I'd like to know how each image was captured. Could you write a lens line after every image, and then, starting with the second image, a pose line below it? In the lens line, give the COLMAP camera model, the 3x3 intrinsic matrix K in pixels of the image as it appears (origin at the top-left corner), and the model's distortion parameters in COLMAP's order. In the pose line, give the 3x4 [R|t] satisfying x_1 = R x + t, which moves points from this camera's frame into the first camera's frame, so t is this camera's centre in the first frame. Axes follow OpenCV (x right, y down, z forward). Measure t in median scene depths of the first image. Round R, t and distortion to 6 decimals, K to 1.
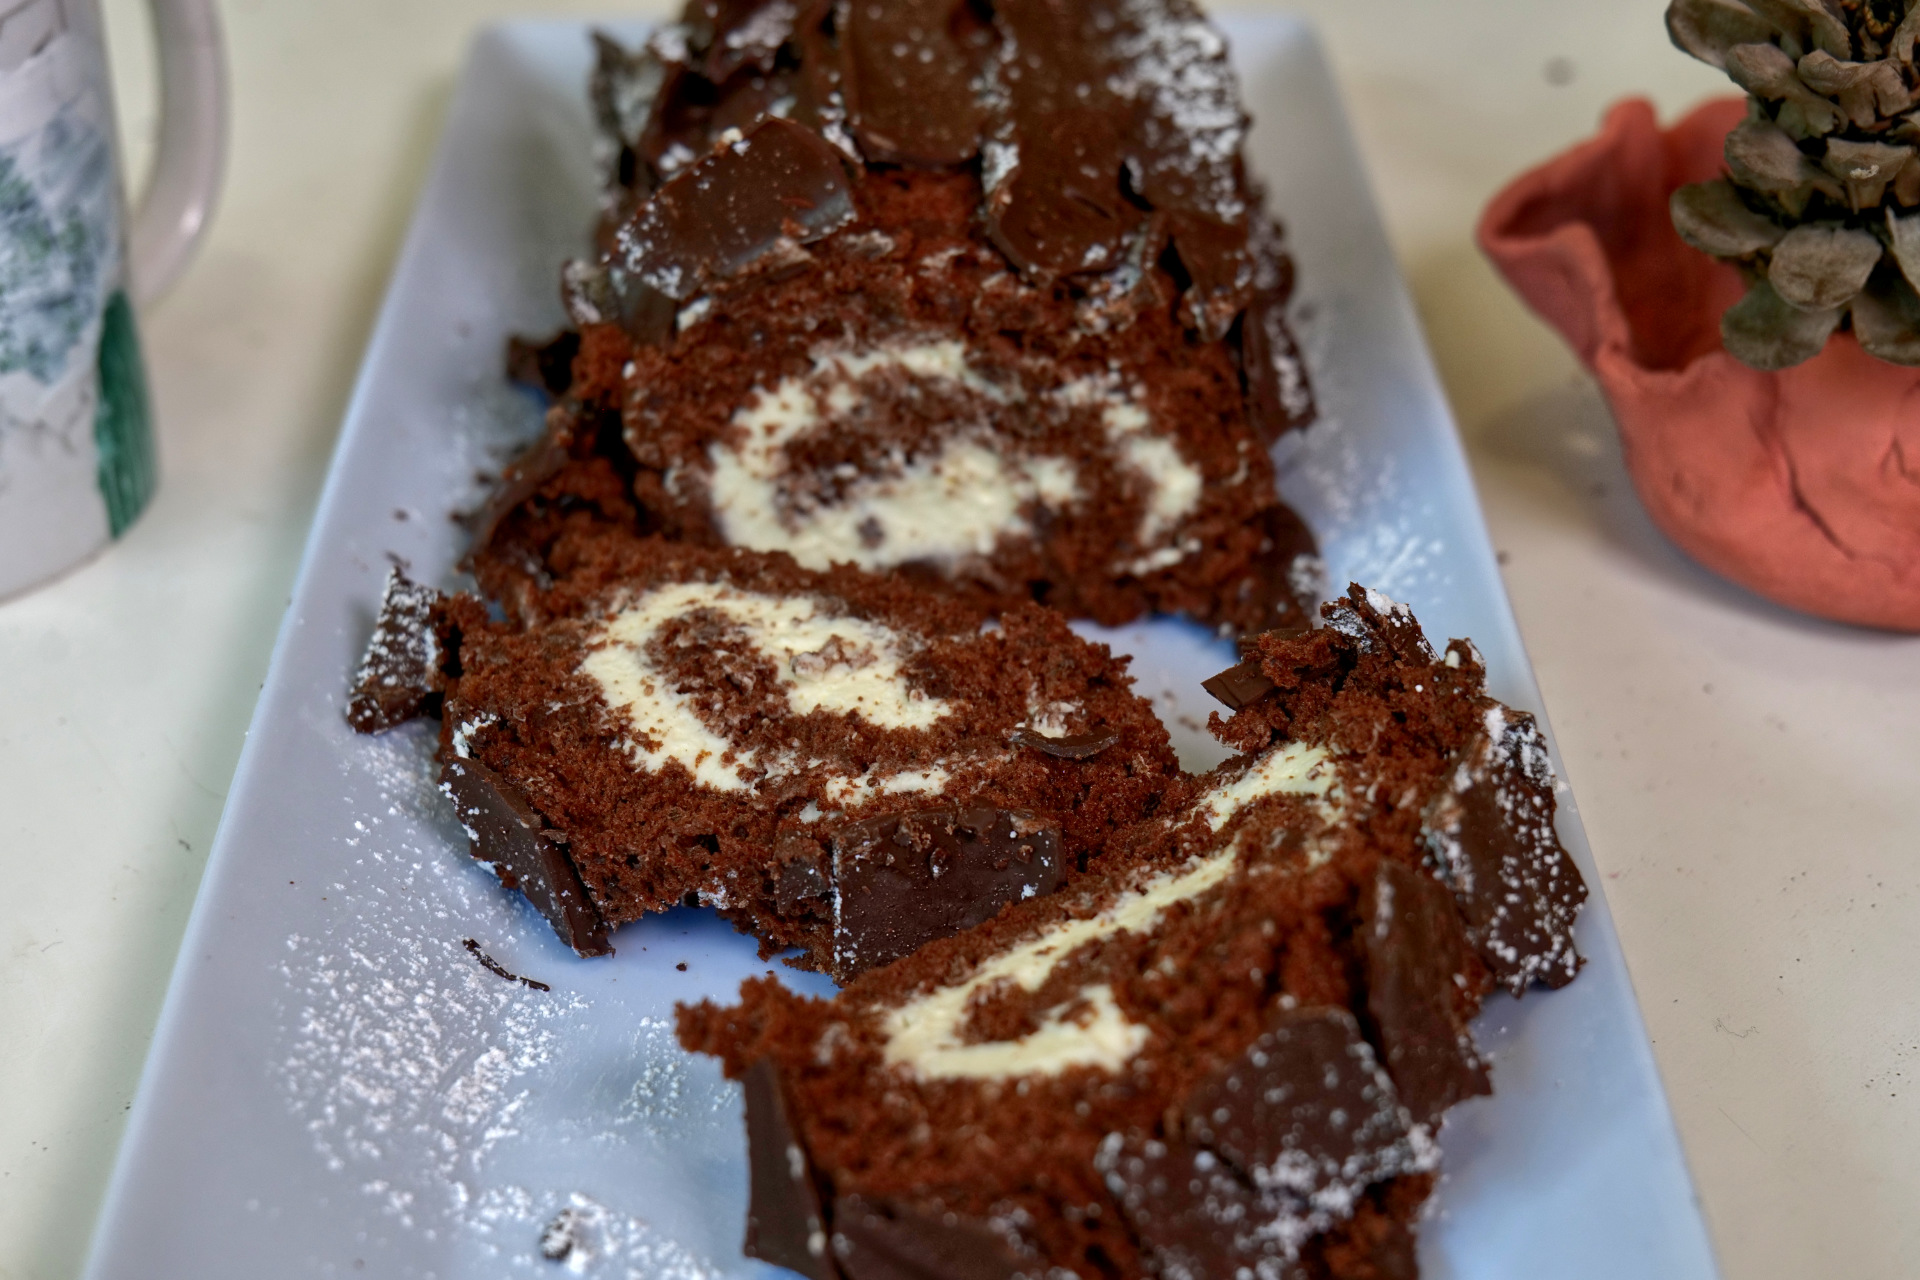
lens RADIAL K [[3211.0, 0, 960.0], [0, 3211.0, 640.0], [0, 0, 1]] dist [0.154037, -1.512611]
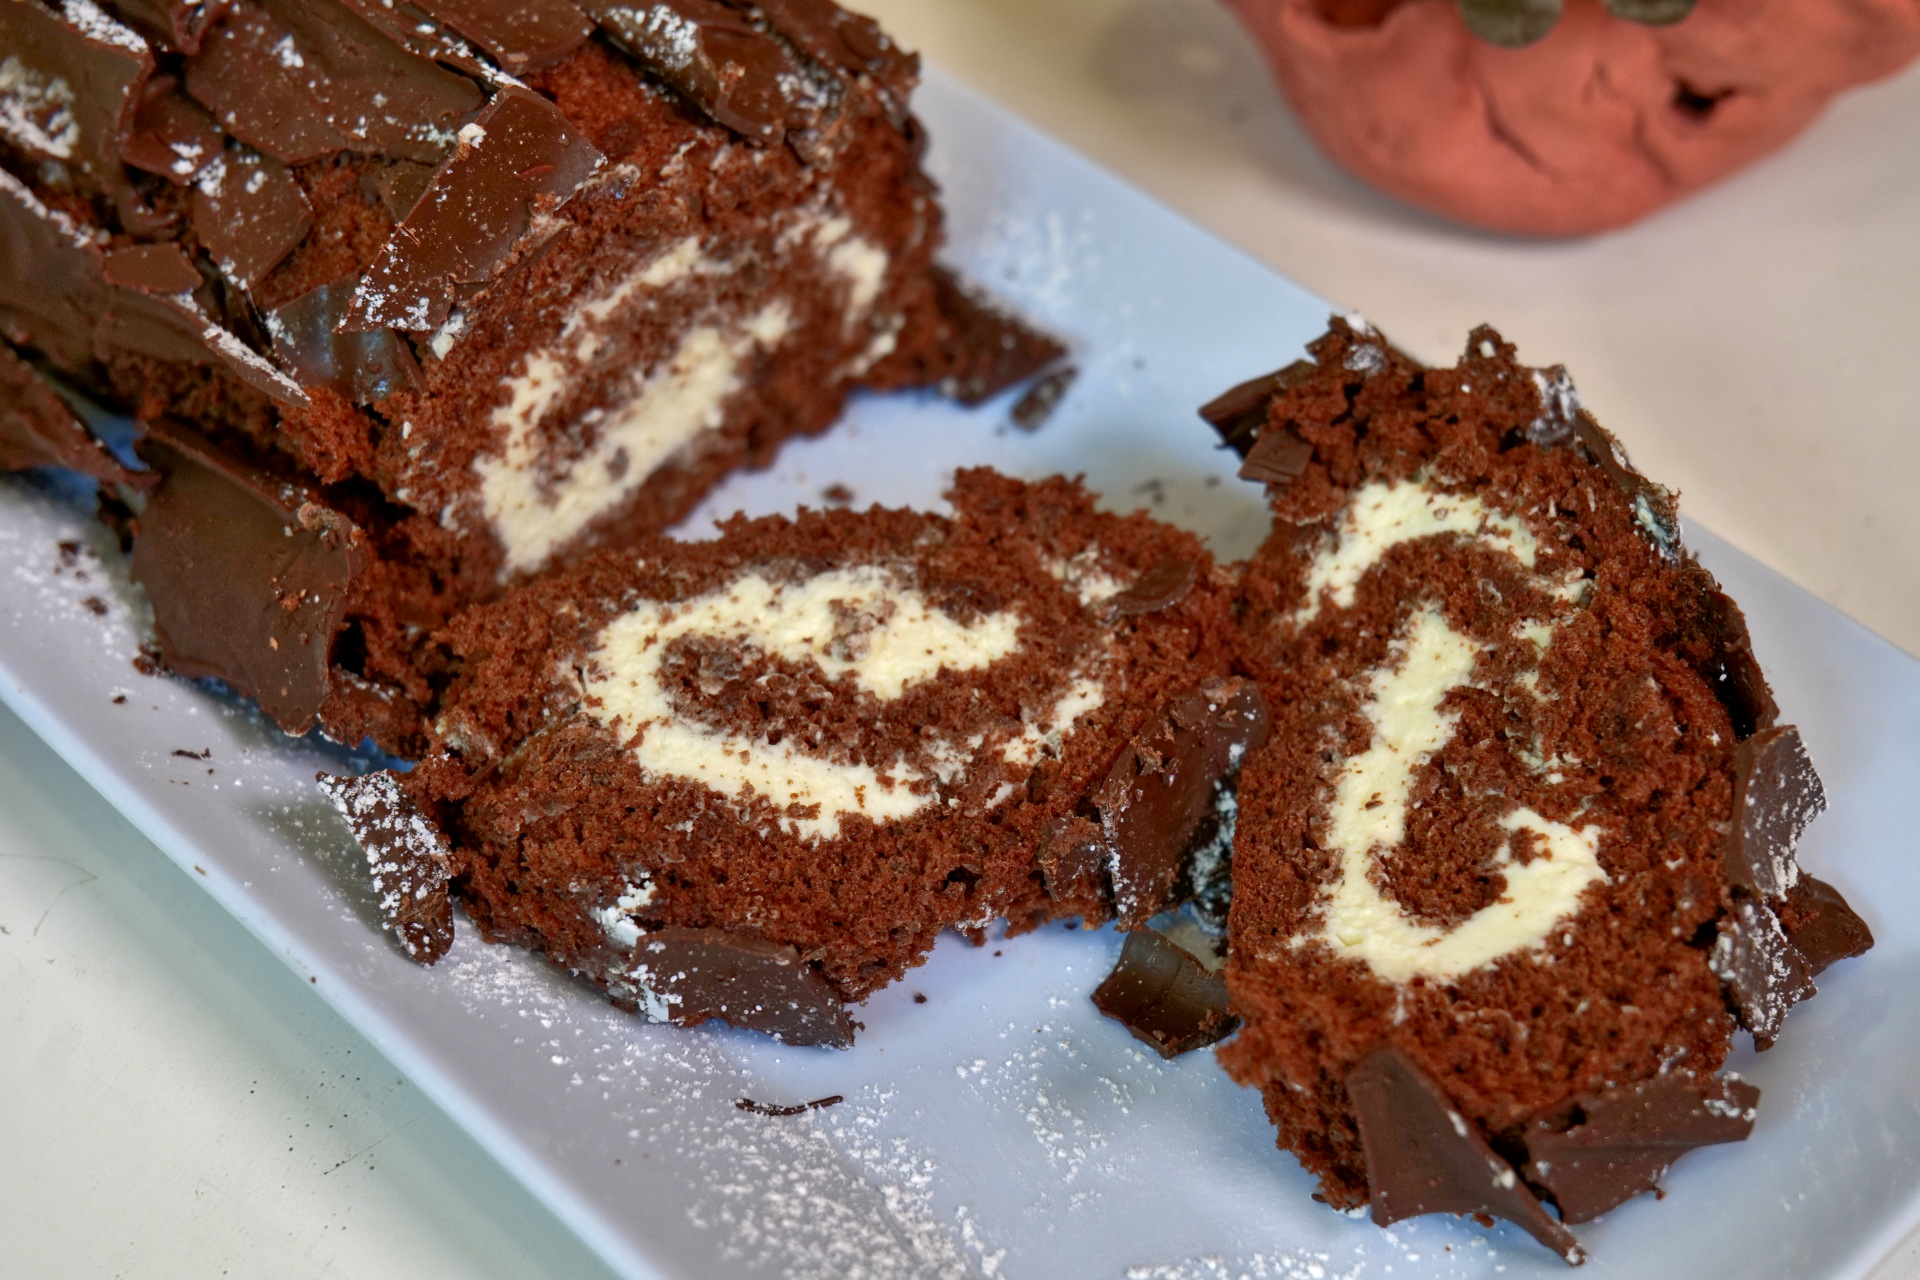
lens RADIAL K [[3211.0, 0, 960.0], [0, 3211.0, 640.0], [0, 0, 1]] dist [0.154037, -1.512611]
pose [[0.731011, -0.481255, 0.483752, -0.451383], [0.351525, 0.873221, 0.337514, -0.281990], [-0.584852, -0.076676, 0.807508, 0.237372]]
